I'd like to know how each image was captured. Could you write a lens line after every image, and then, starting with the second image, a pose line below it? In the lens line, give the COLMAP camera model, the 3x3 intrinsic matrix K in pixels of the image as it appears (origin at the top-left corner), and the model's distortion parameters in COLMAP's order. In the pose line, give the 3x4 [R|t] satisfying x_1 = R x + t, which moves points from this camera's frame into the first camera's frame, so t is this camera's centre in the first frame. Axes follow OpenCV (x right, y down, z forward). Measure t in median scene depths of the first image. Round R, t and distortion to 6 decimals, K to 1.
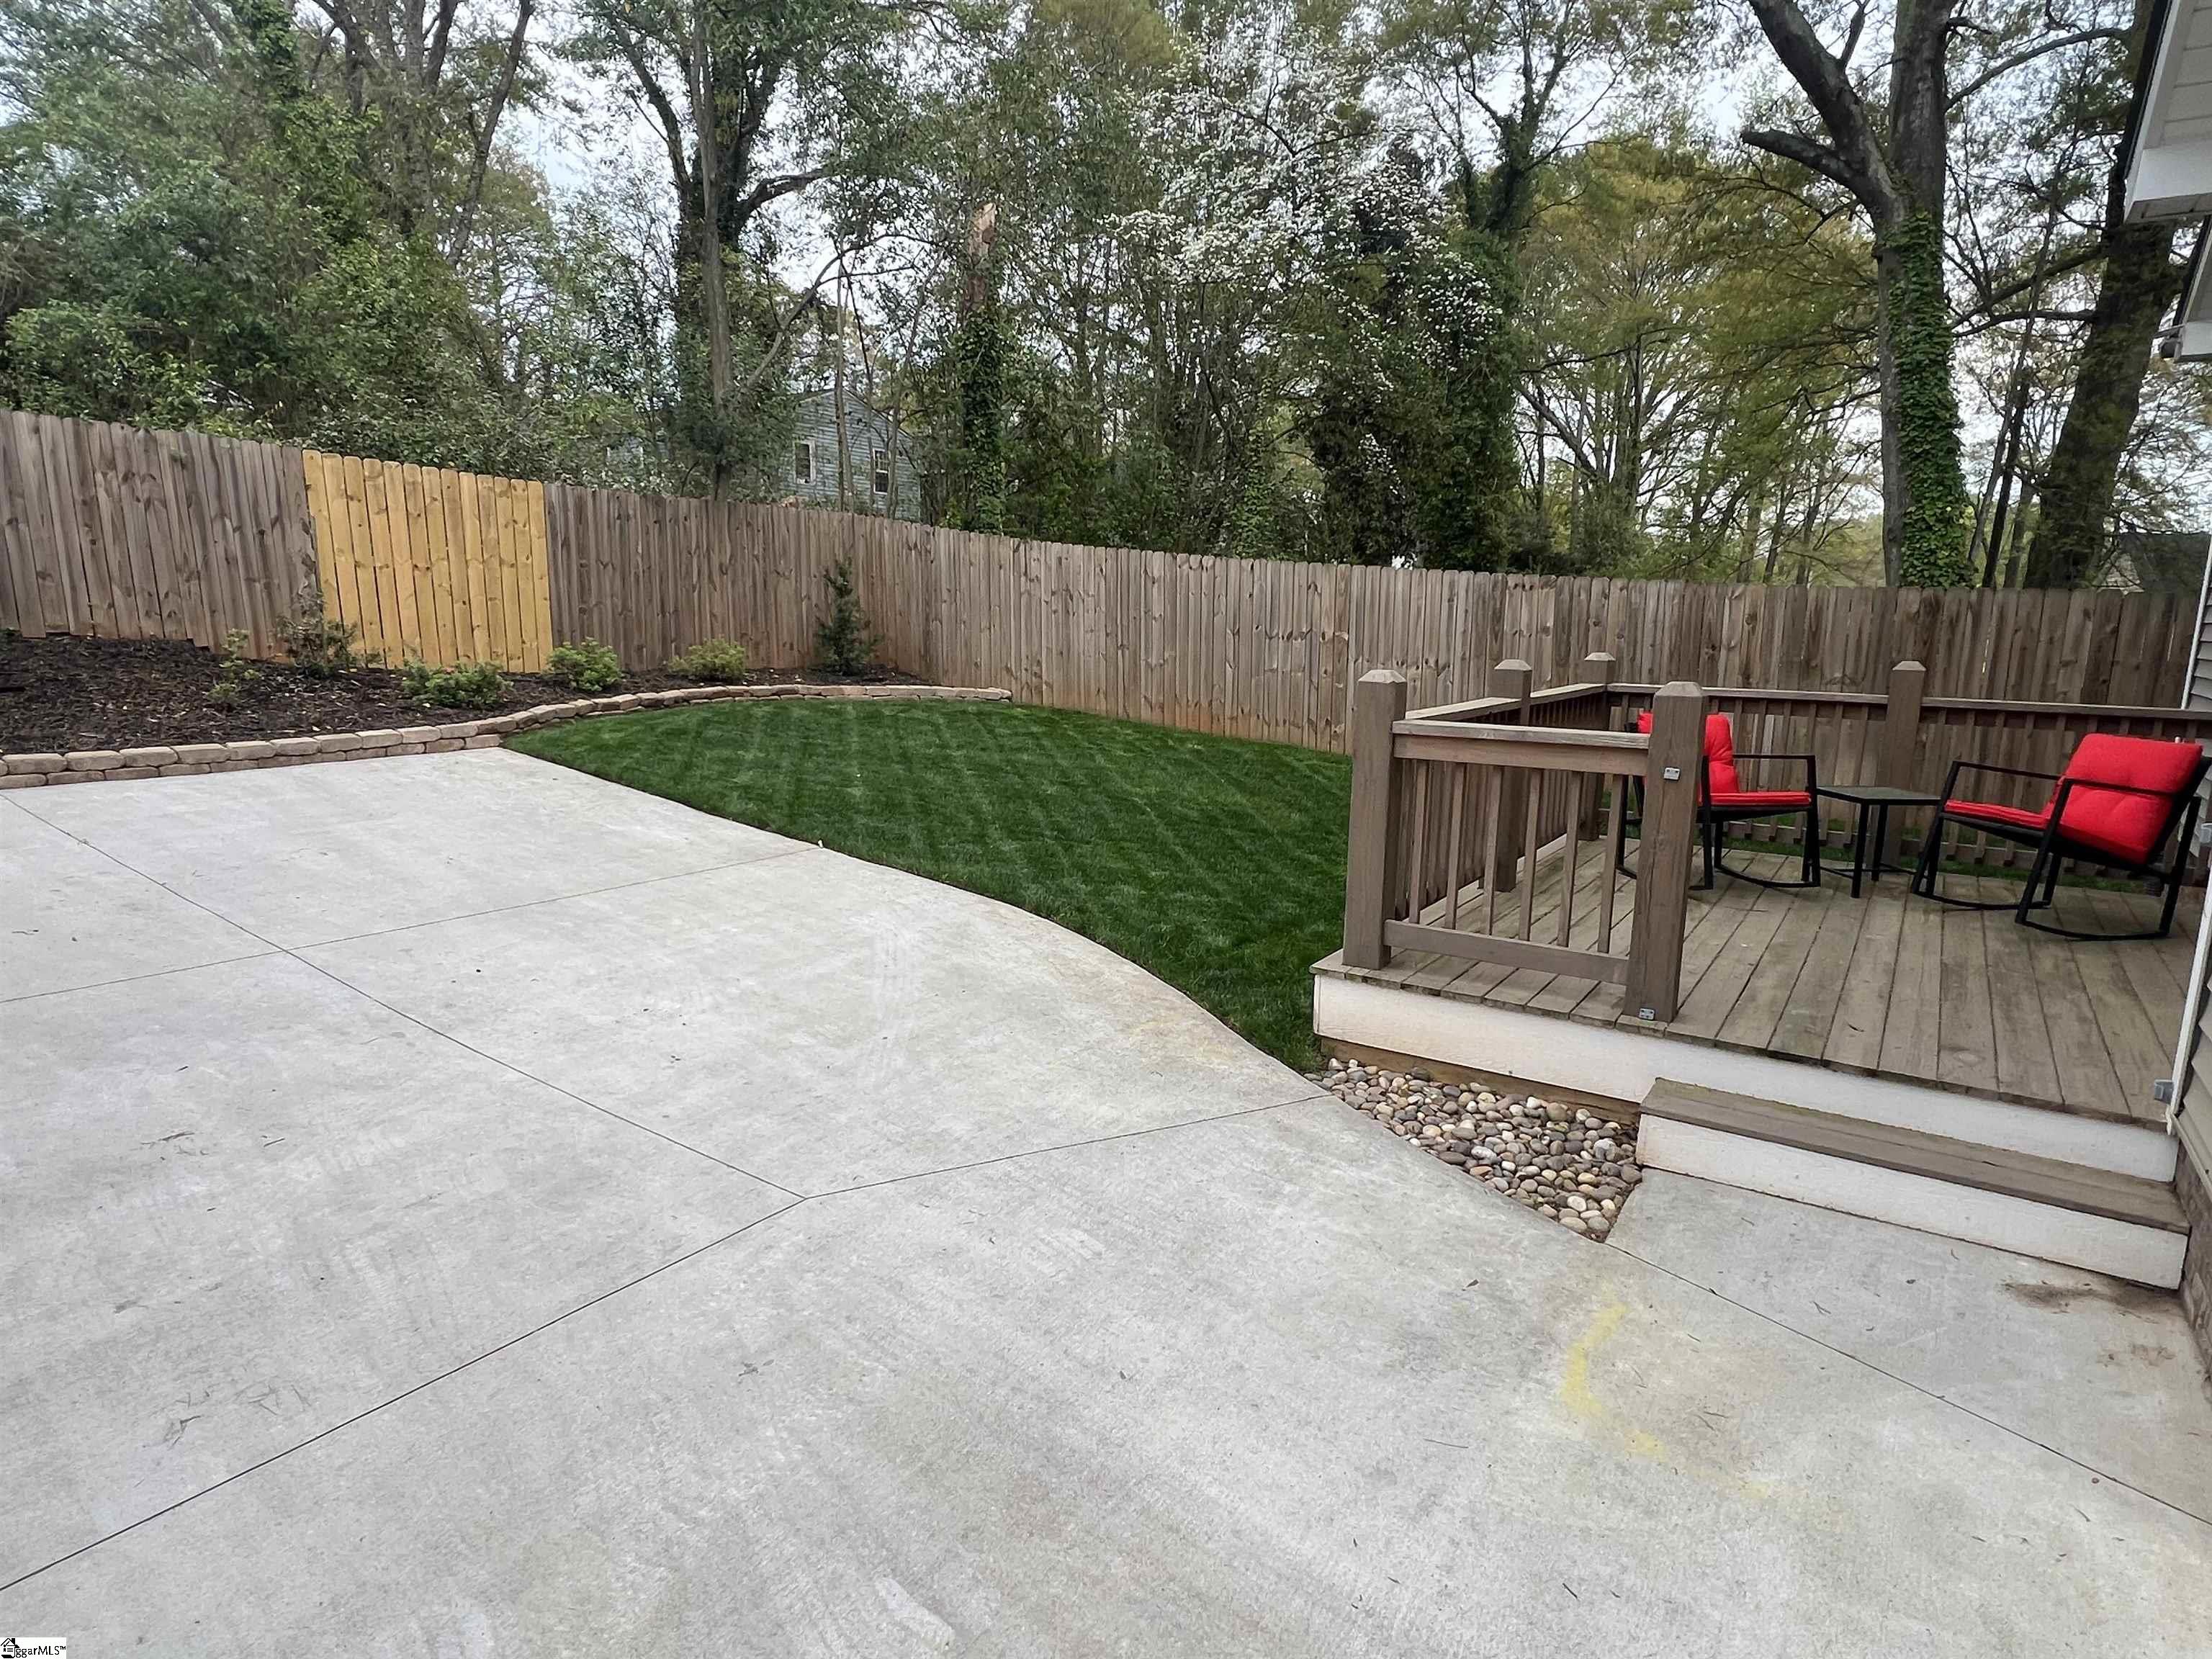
lens RADIAL K [[1221.3, 0, 1104.4], [0, 1221.3, 832.0], [0, 0, 1]] dist [-0.000392, -0.000290]
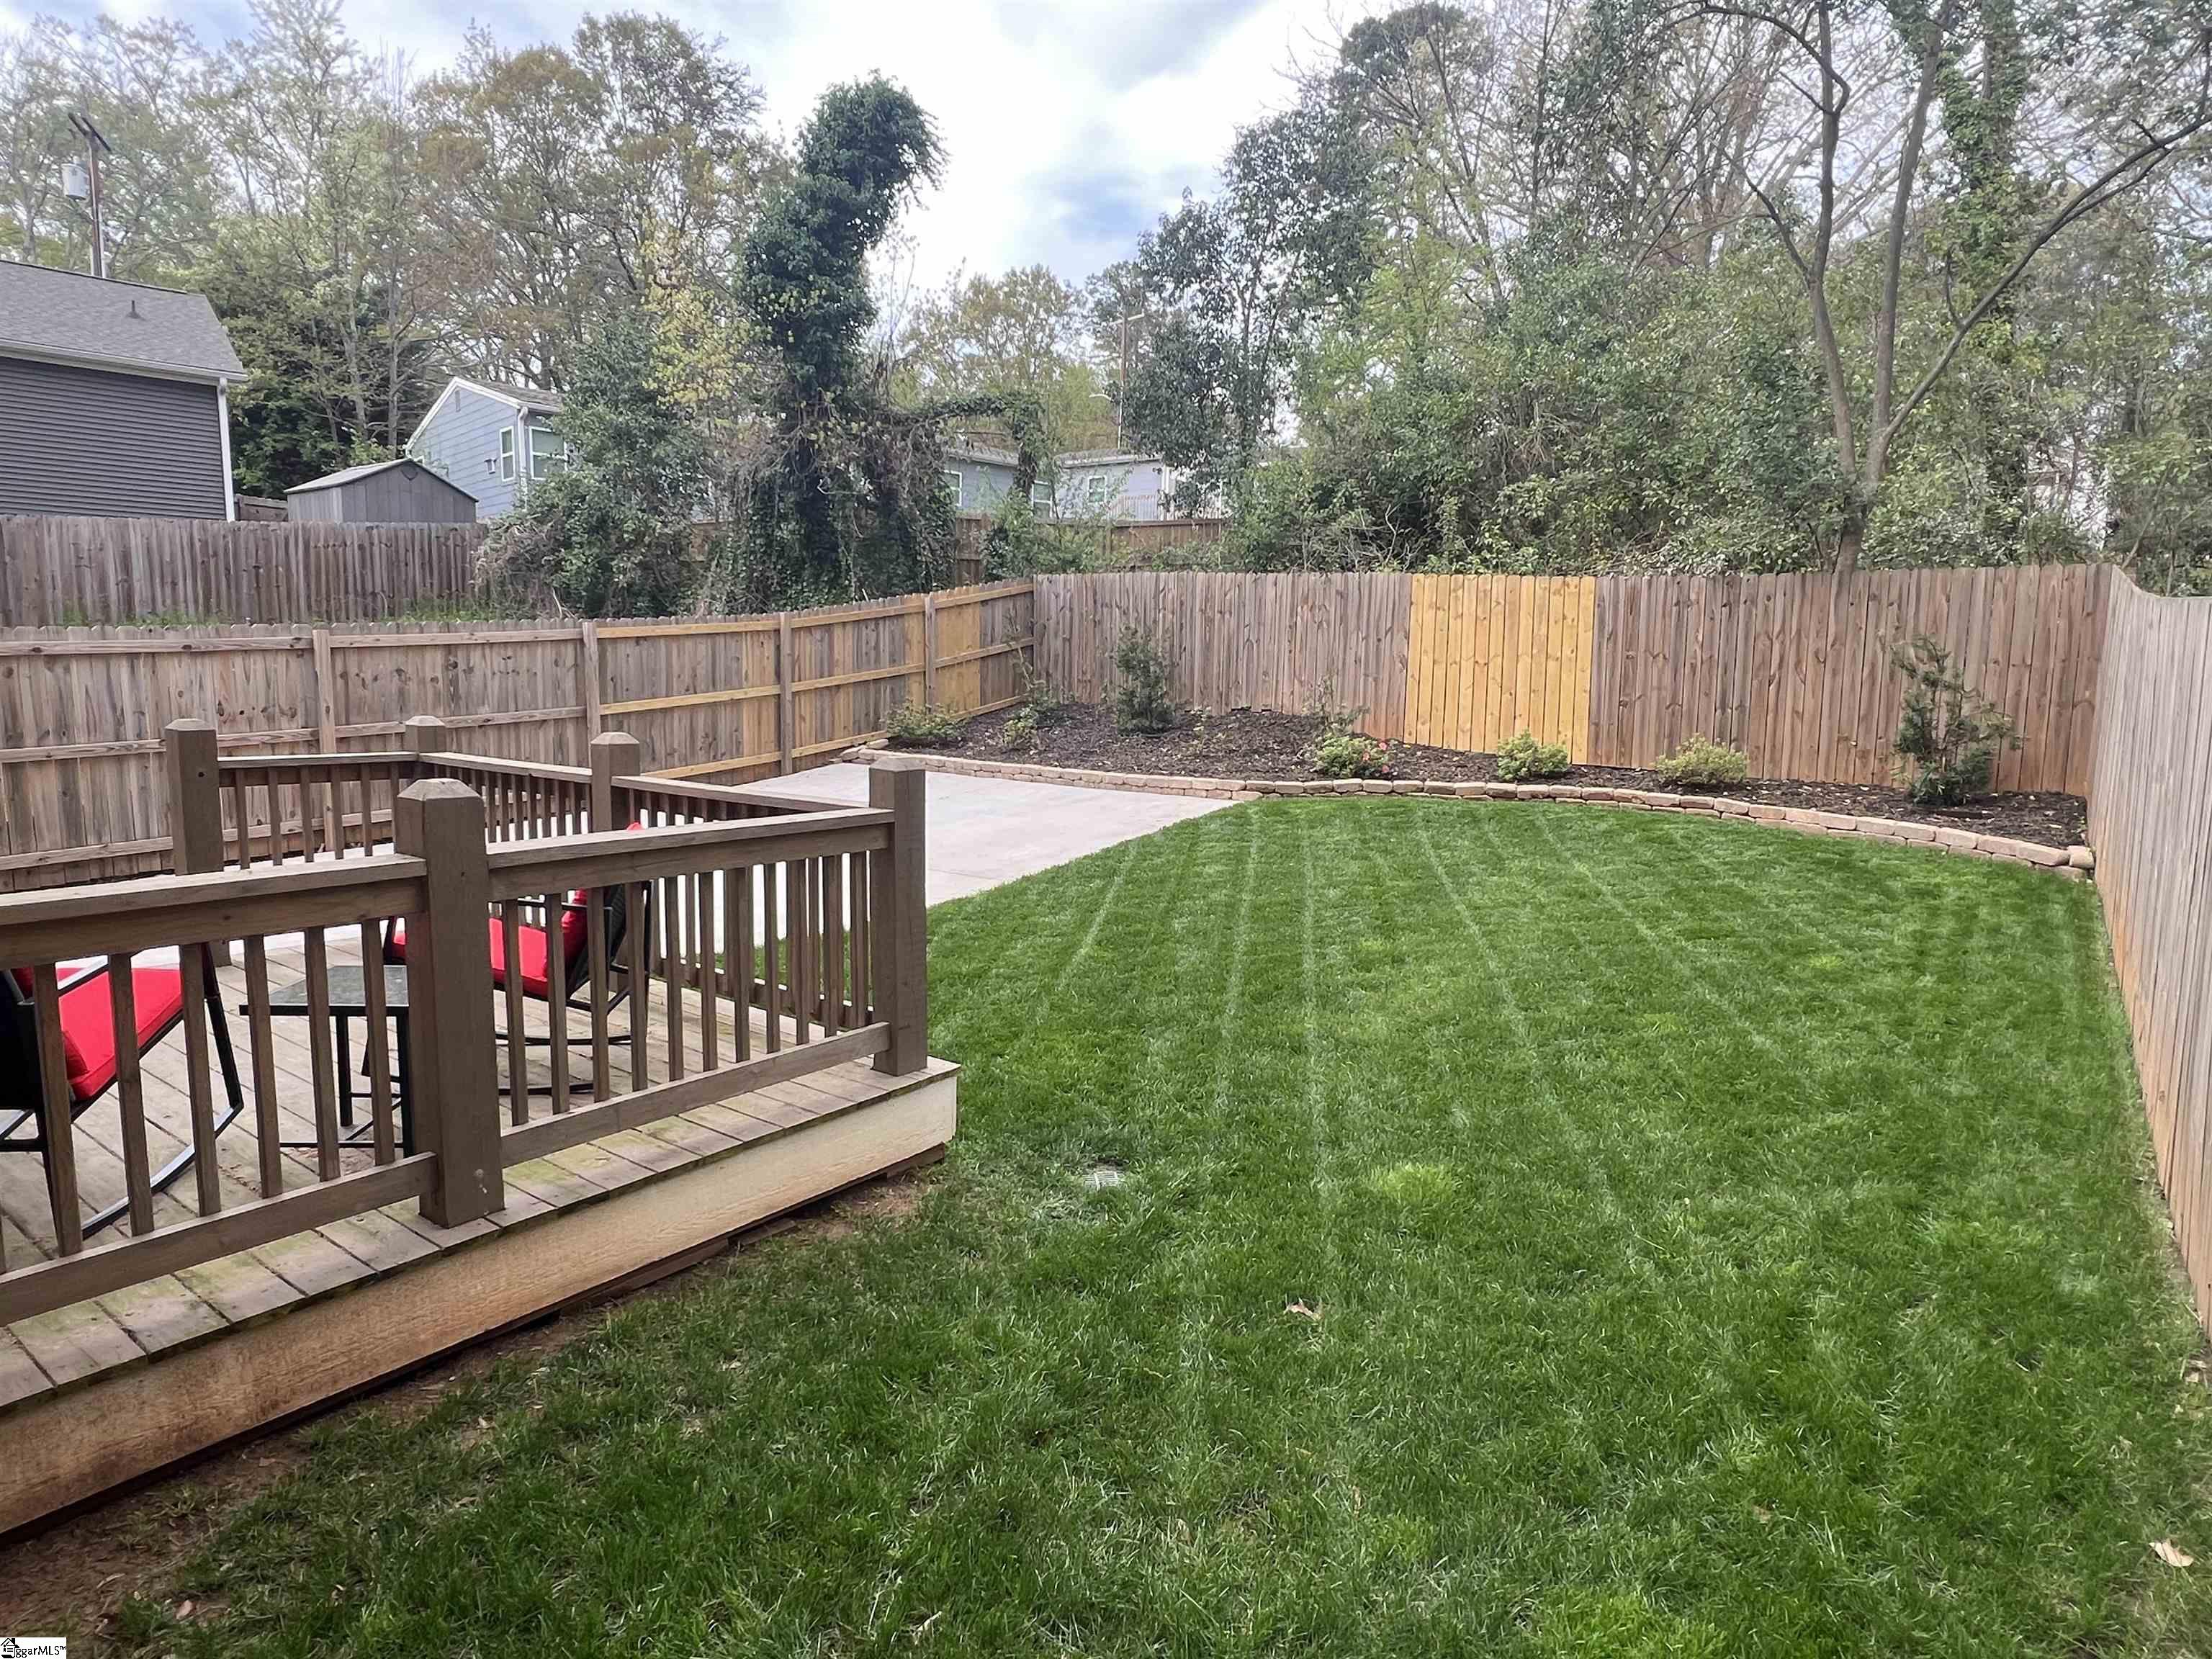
lens RADIAL K [[1221.3, 0, 1105.5], [0, 1221.3, 824.8], [0, 0, 1]] dist [-0.000392, -0.000290]
pose [[-0.072254, 0.108586, -0.991458, 0.588865], [-0.202733, 0.971705, 0.121197, -0.130025], [0.976565, 0.209758, -0.048196, 0.707750]]
